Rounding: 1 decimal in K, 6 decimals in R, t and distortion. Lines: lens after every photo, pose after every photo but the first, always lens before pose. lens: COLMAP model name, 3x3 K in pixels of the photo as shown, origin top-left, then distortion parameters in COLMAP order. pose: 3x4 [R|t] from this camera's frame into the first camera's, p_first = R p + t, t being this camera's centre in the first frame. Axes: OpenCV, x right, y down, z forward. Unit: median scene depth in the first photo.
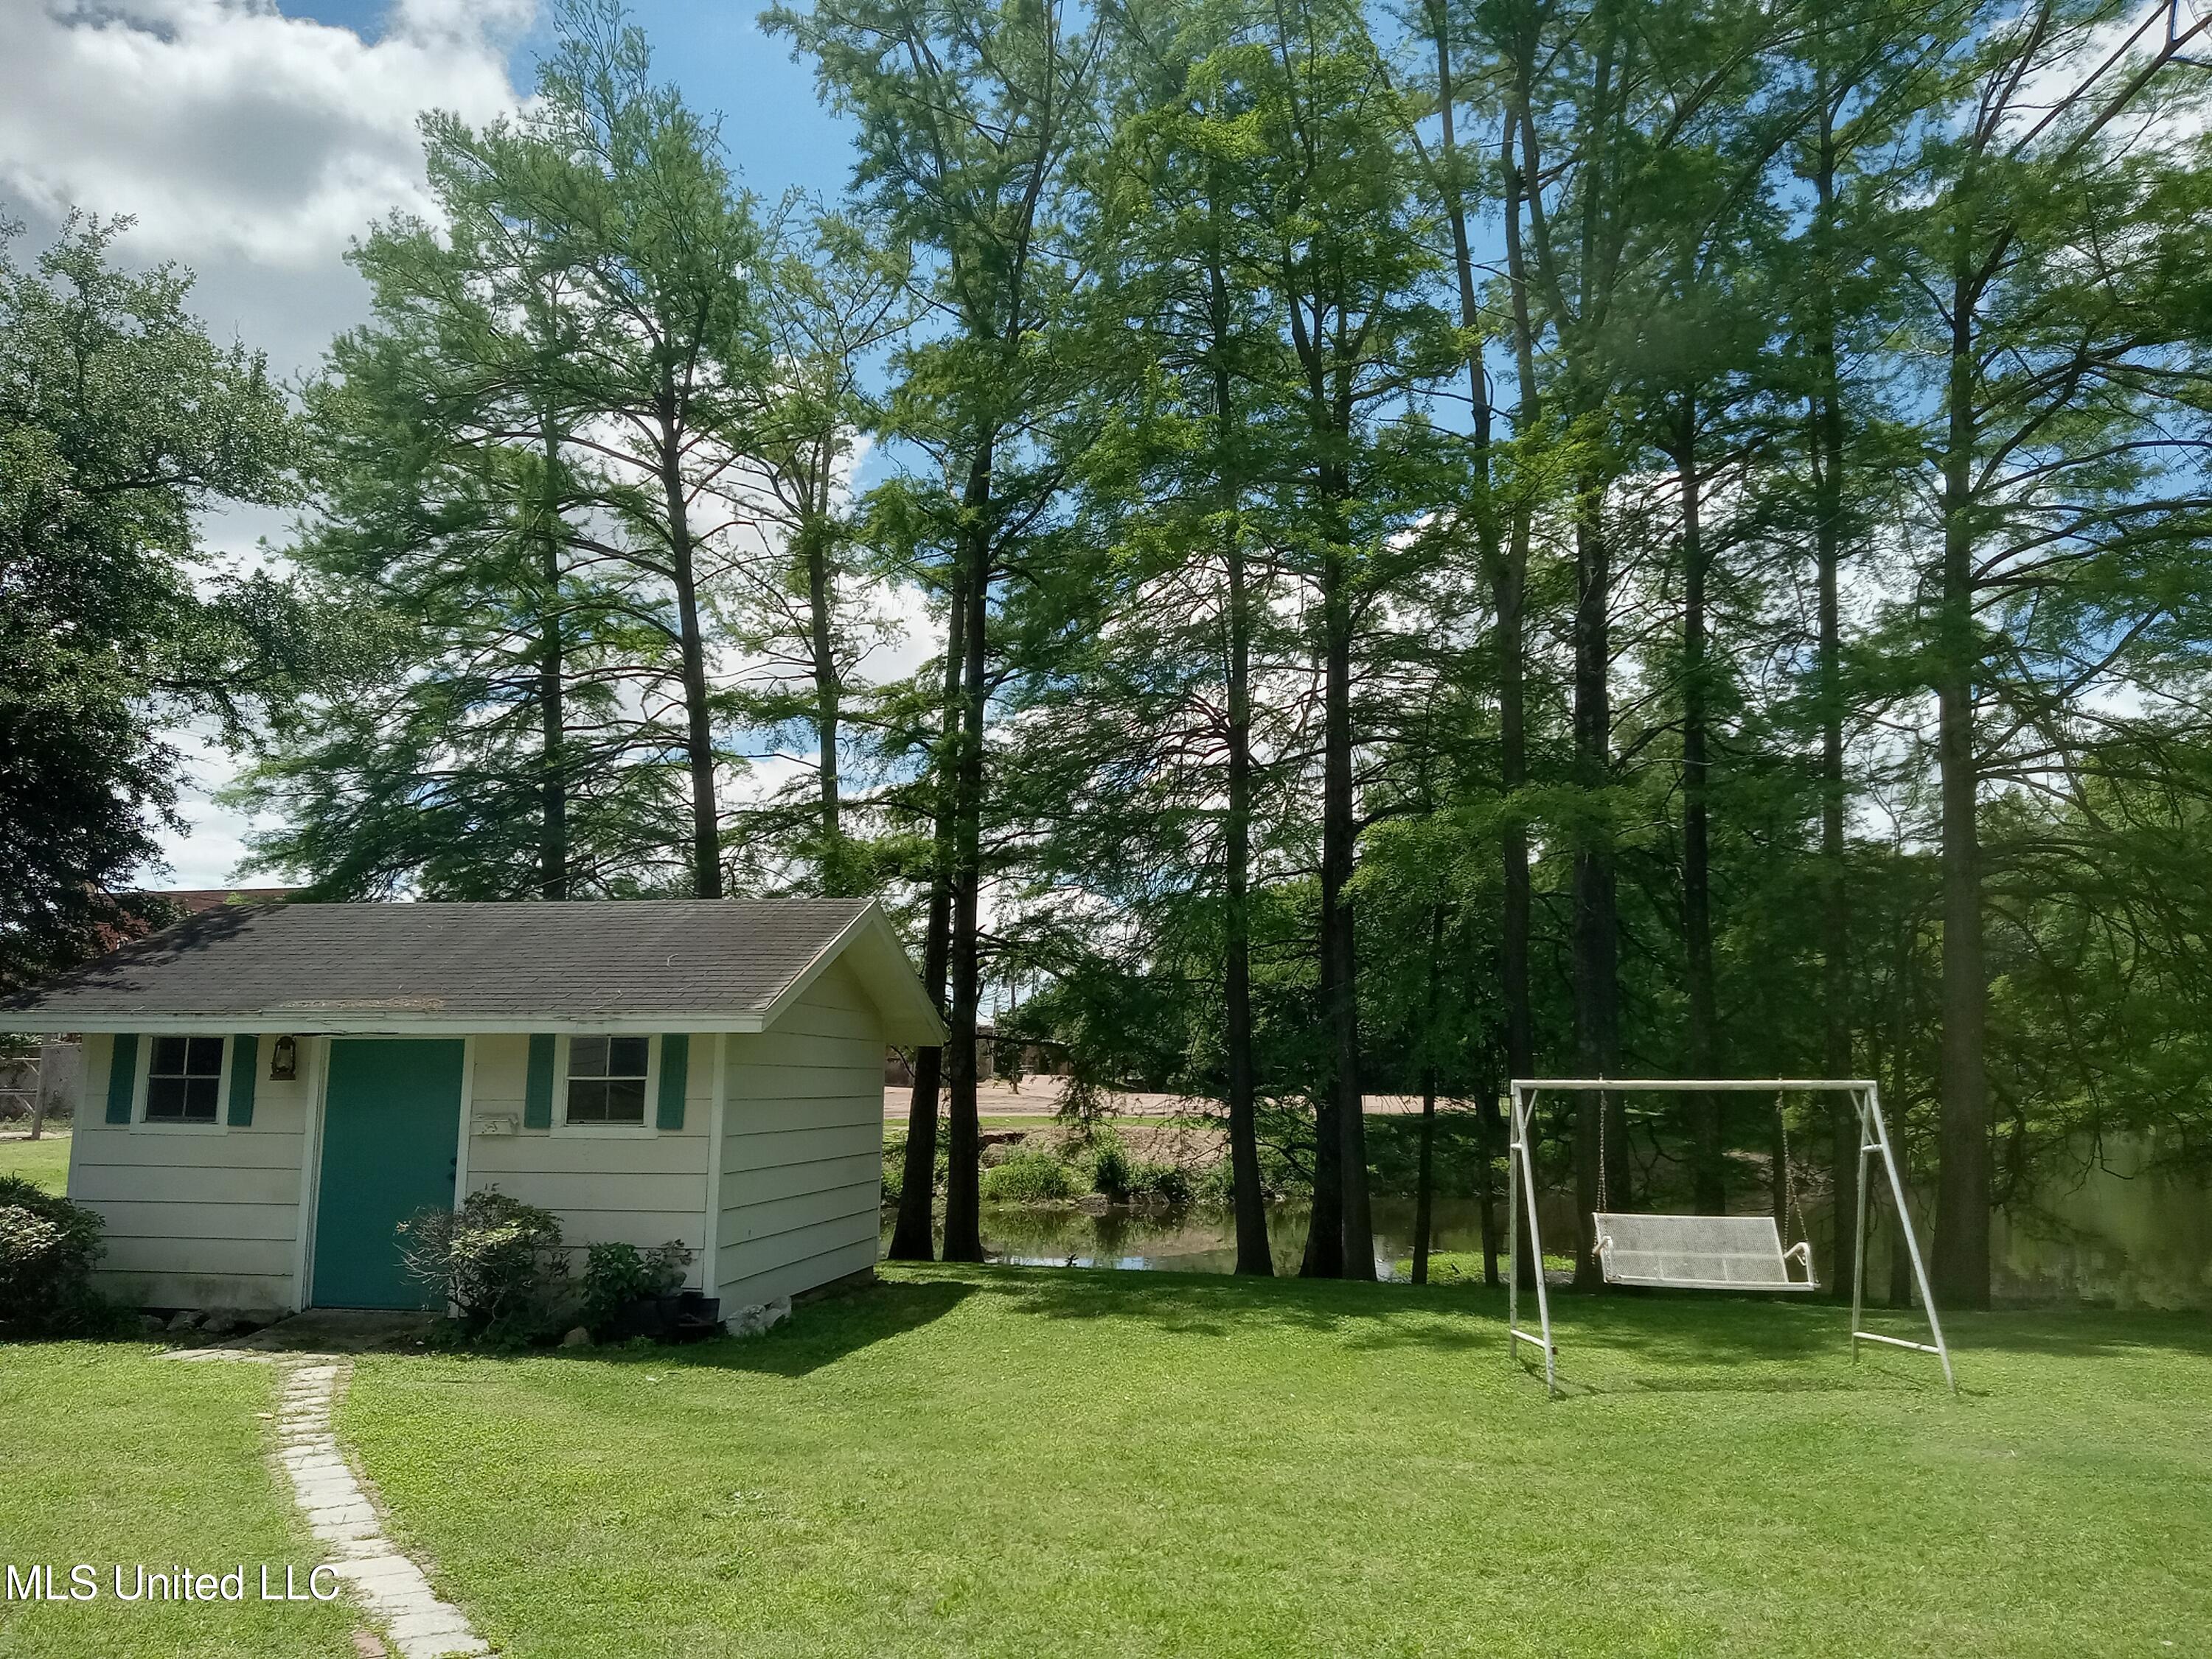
lens RADIAL K [[1690.4, 0, 1046.2], [0, 1690.4, 820.4], [0, 0, 1]] dist [0.027452, -0.060786]
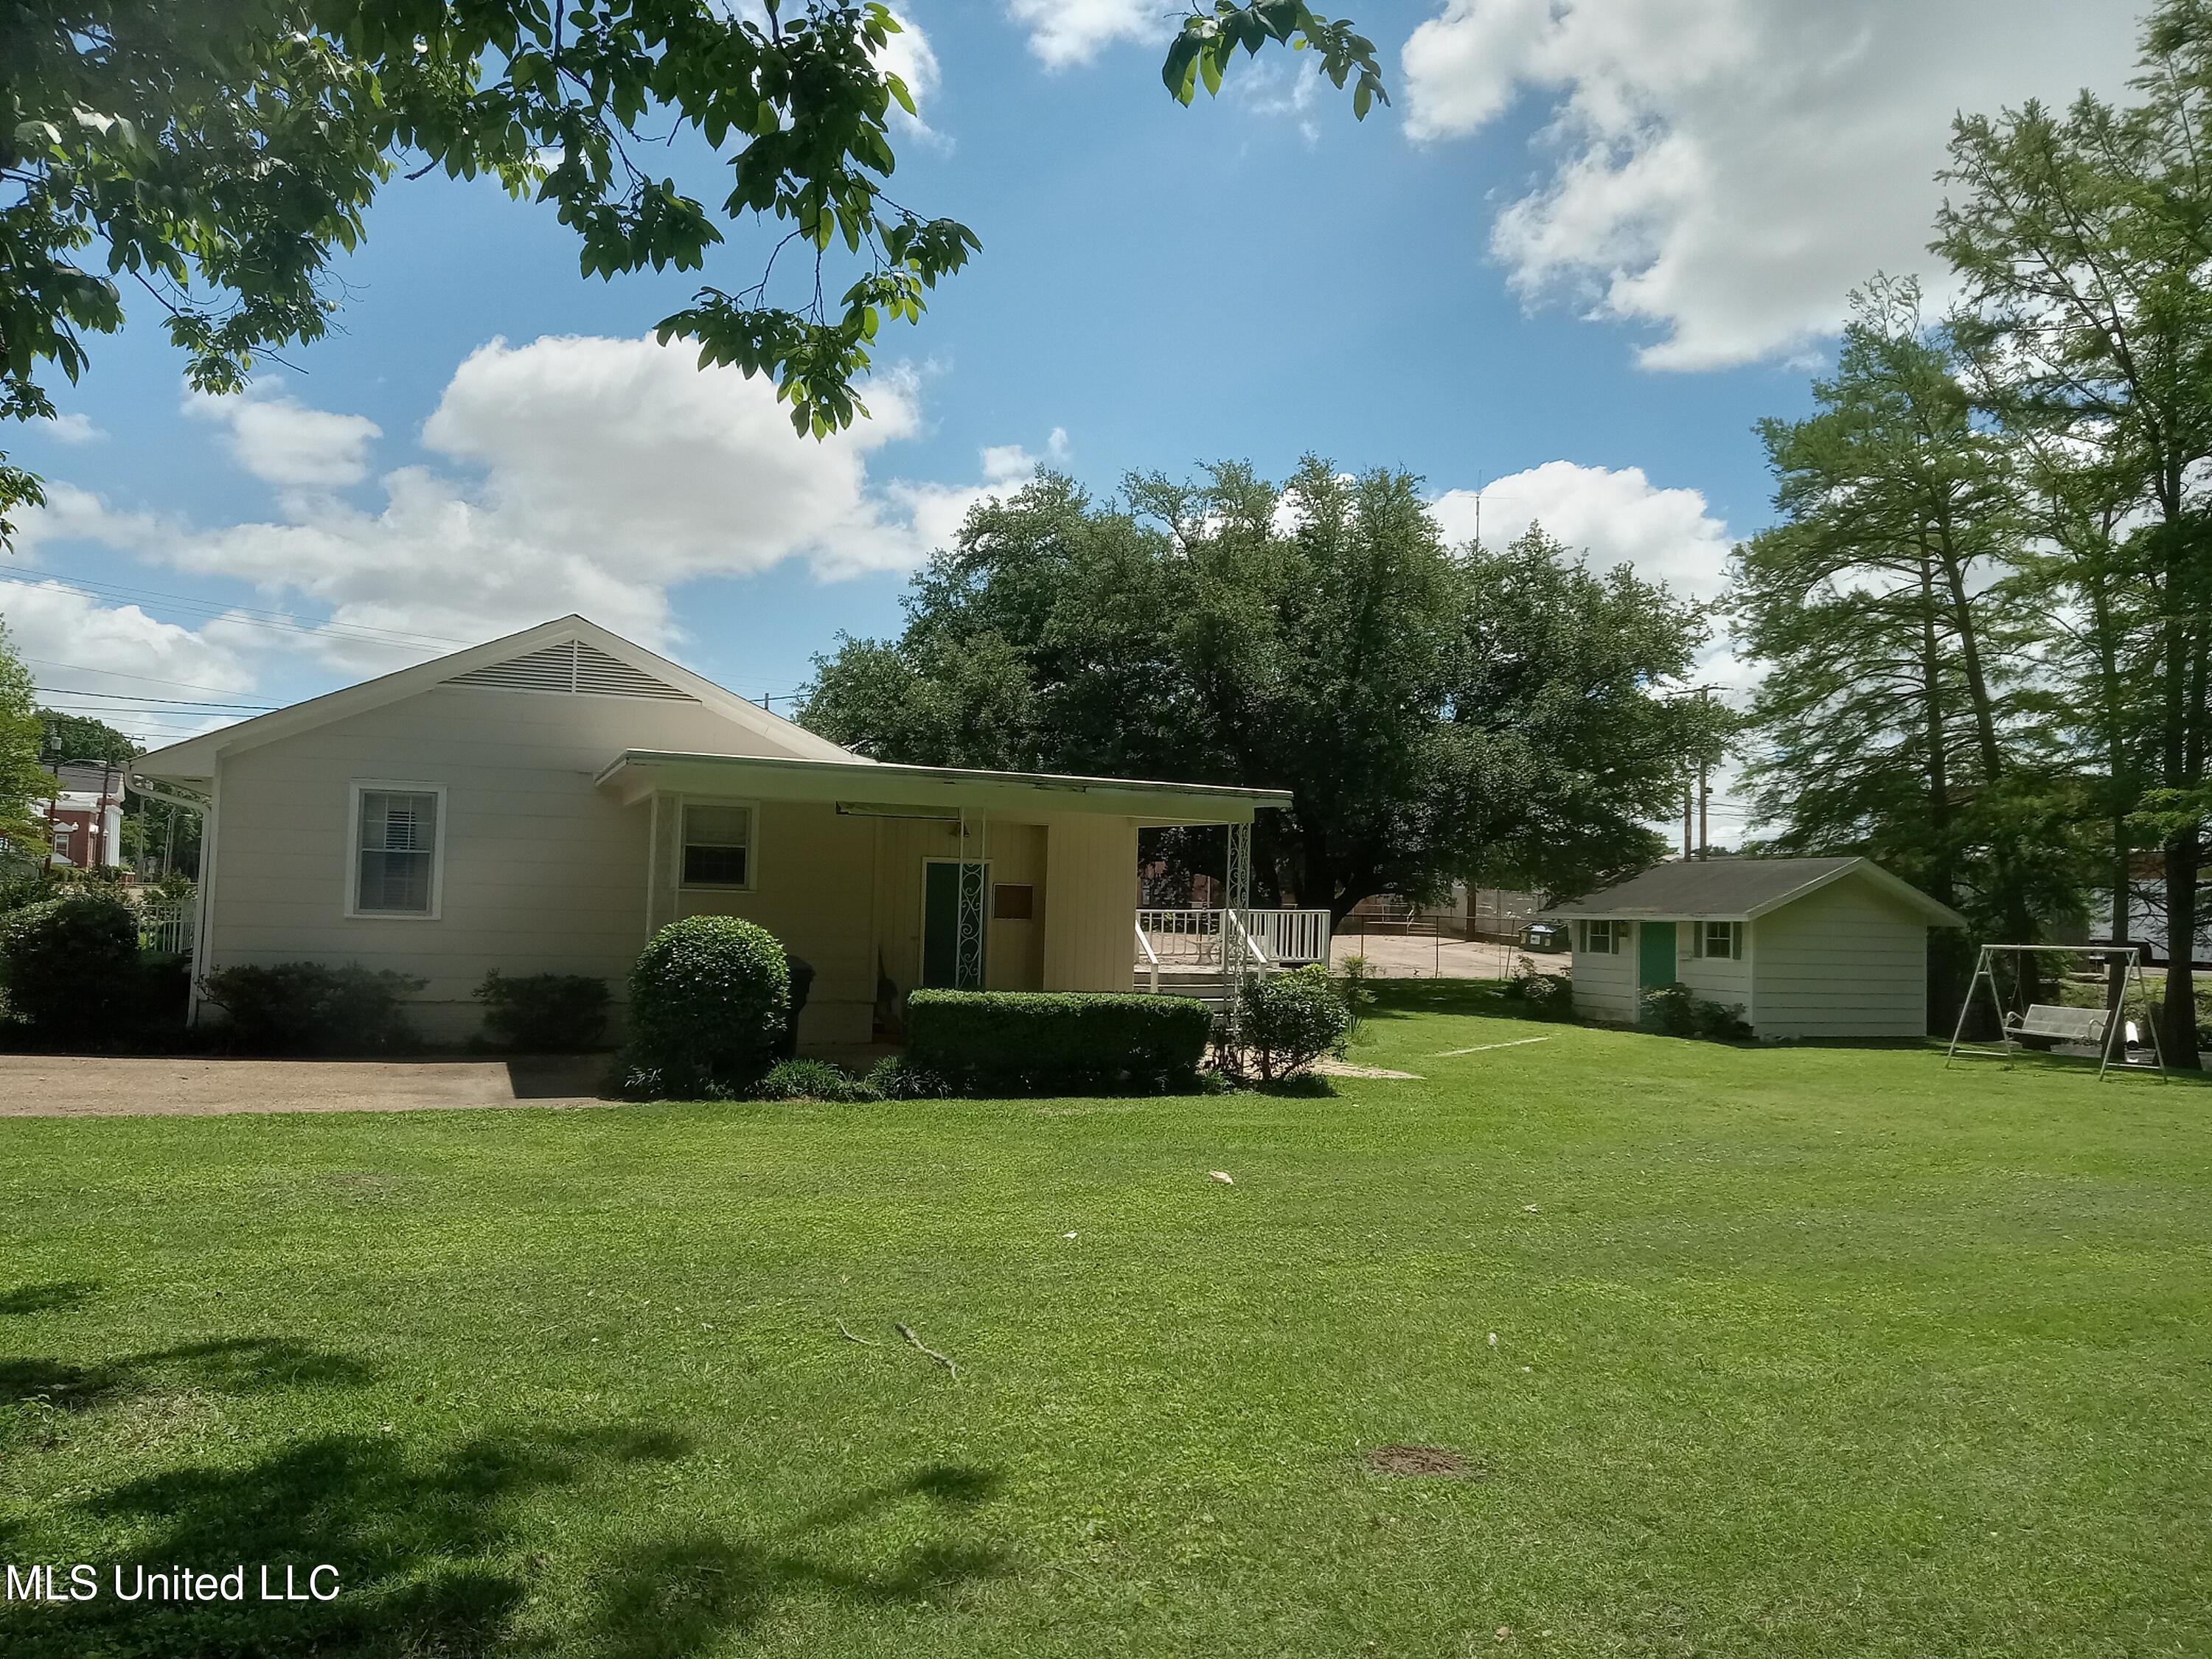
lens RADIAL K [[1690.4, 0, 1046.2], [0, 1690.4, 820.4], [0, 0, 1]] dist [0.027452, -0.060786]
pose [[0.467833, -0.043743, -0.882734, 1.489250], [0.113806, 0.993441, 0.011086, -0.160373], [0.876459, -0.105646, 0.469743, -1.021210]]
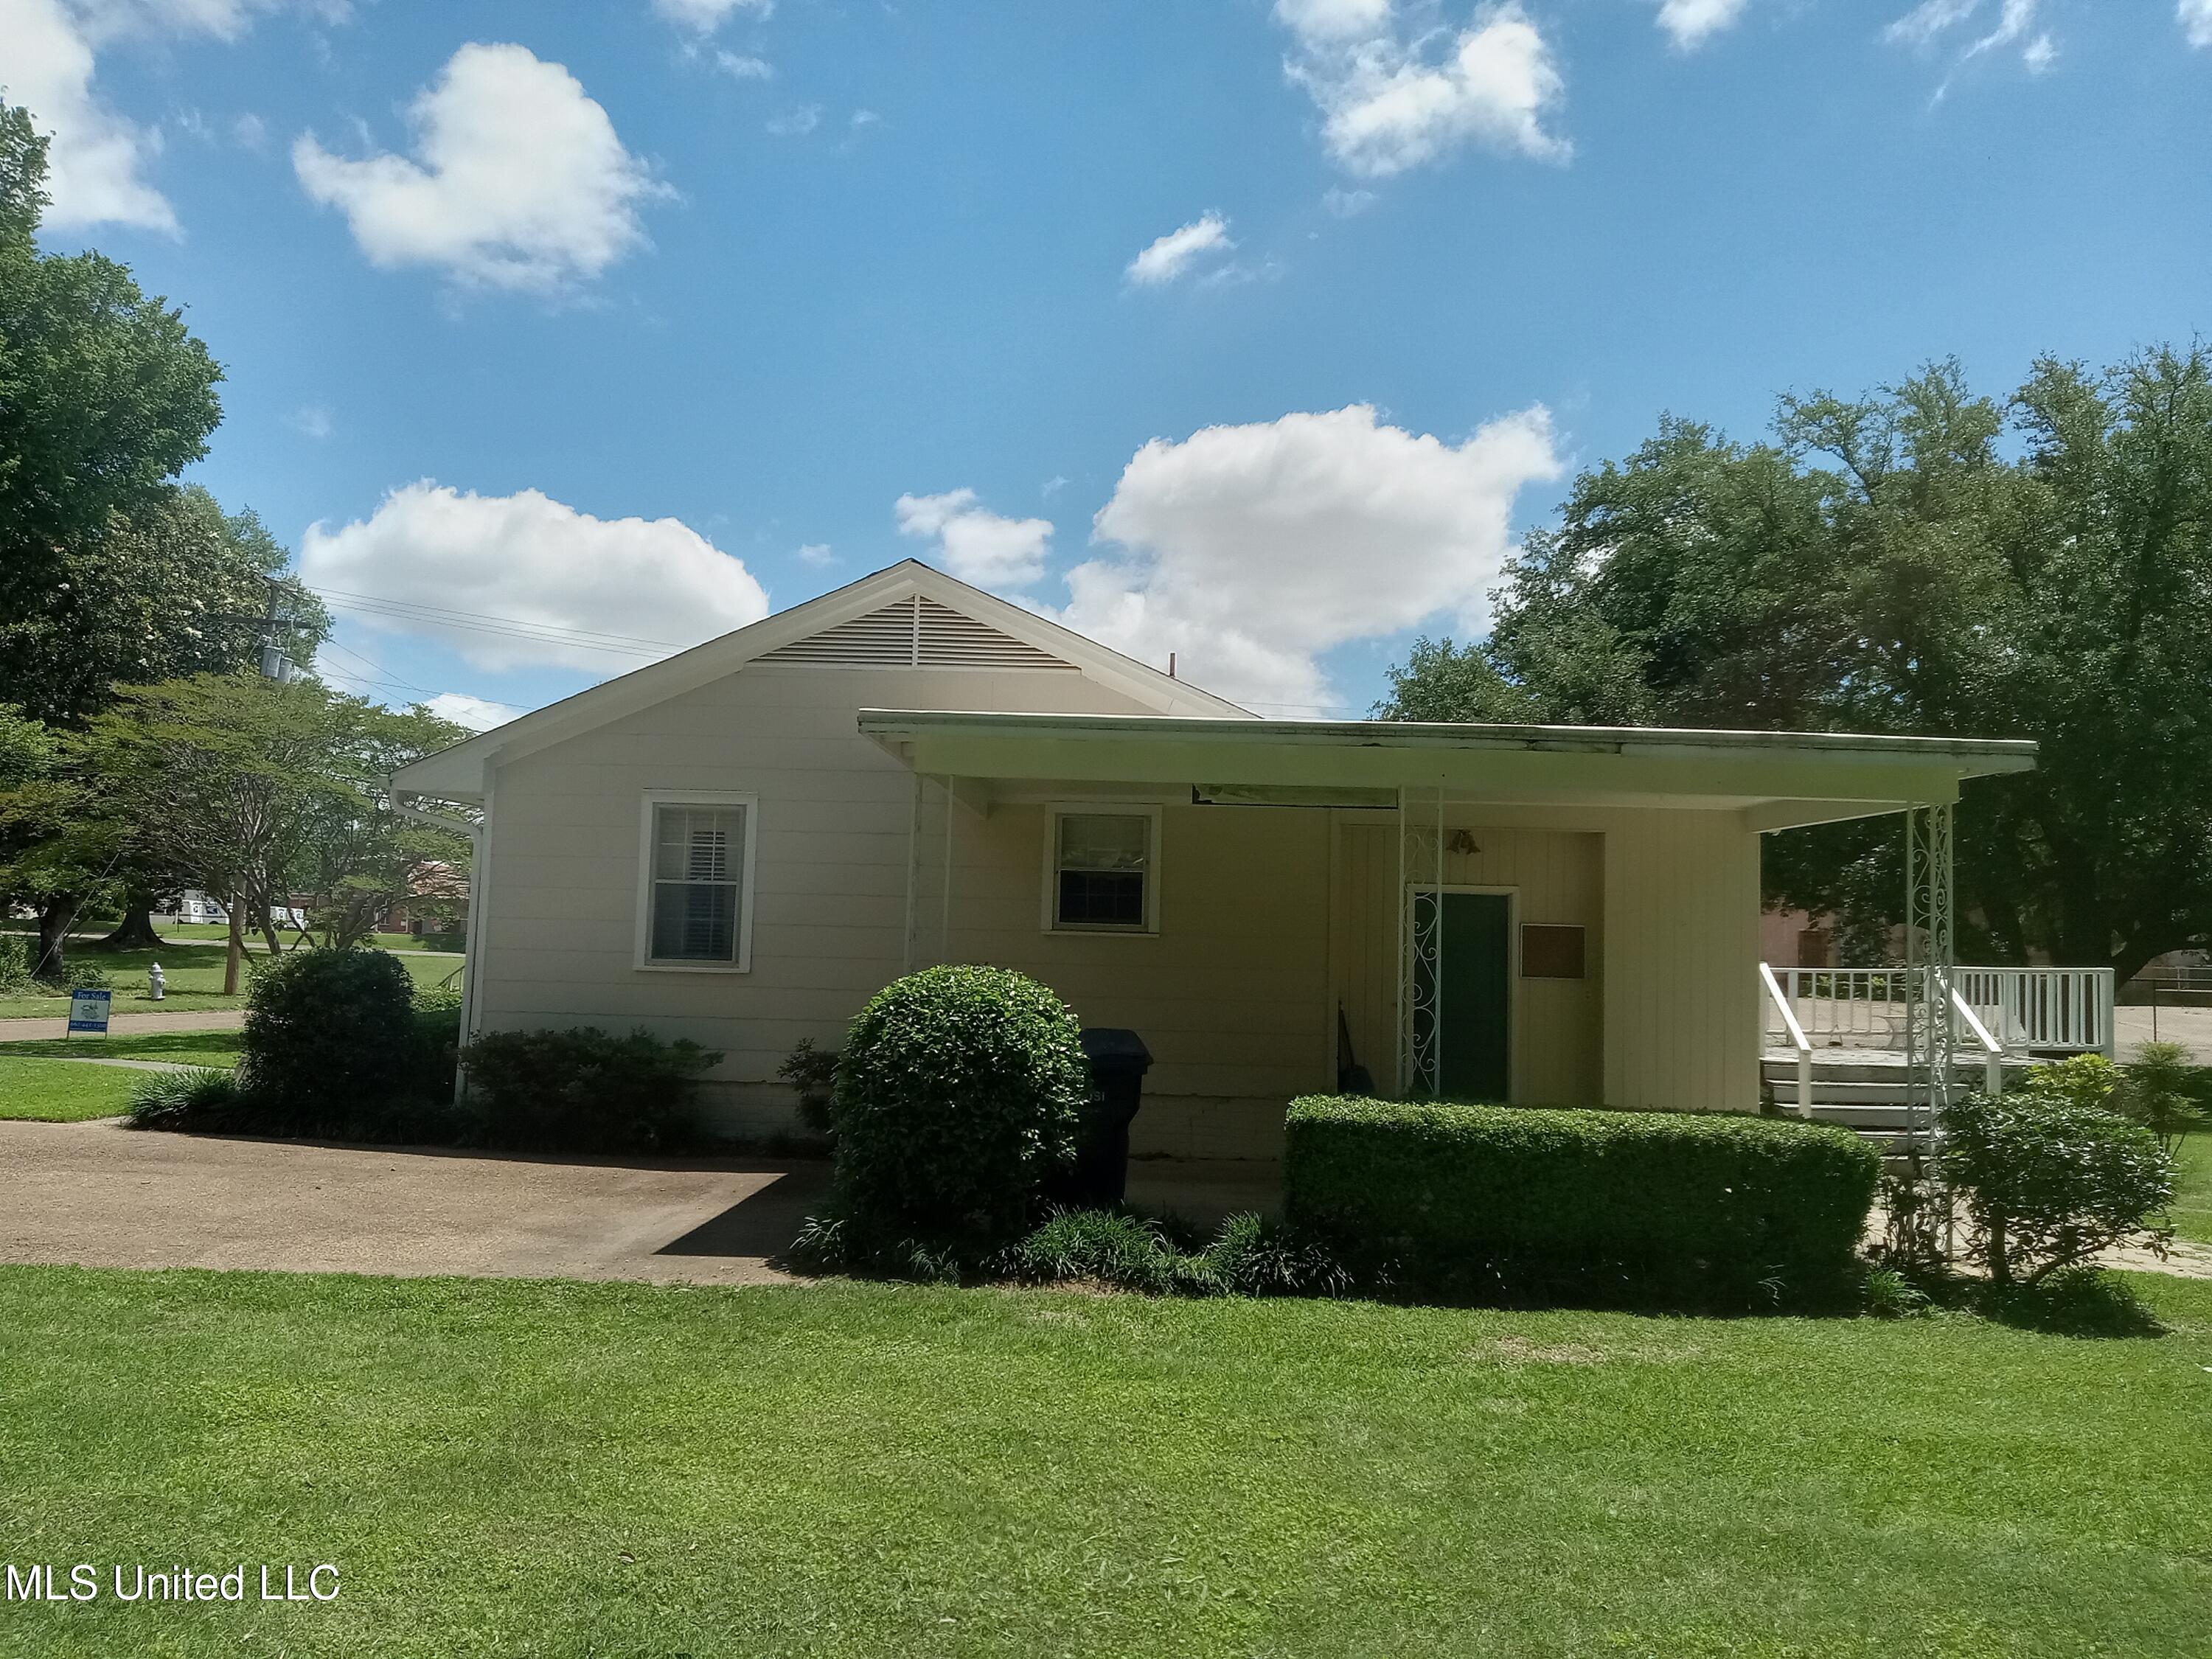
lens RADIAL K [[1690.4, 0, 1046.2], [0, 1690.4, 820.4], [0, 0, 1]] dist [0.027452, -0.060786]
pose [[0.099337, -0.084085, -0.991495, 0.763939], [0.124871, 0.989600, -0.071414, -0.079988], [0.987188, -0.116715, 0.108803, -0.496735]]
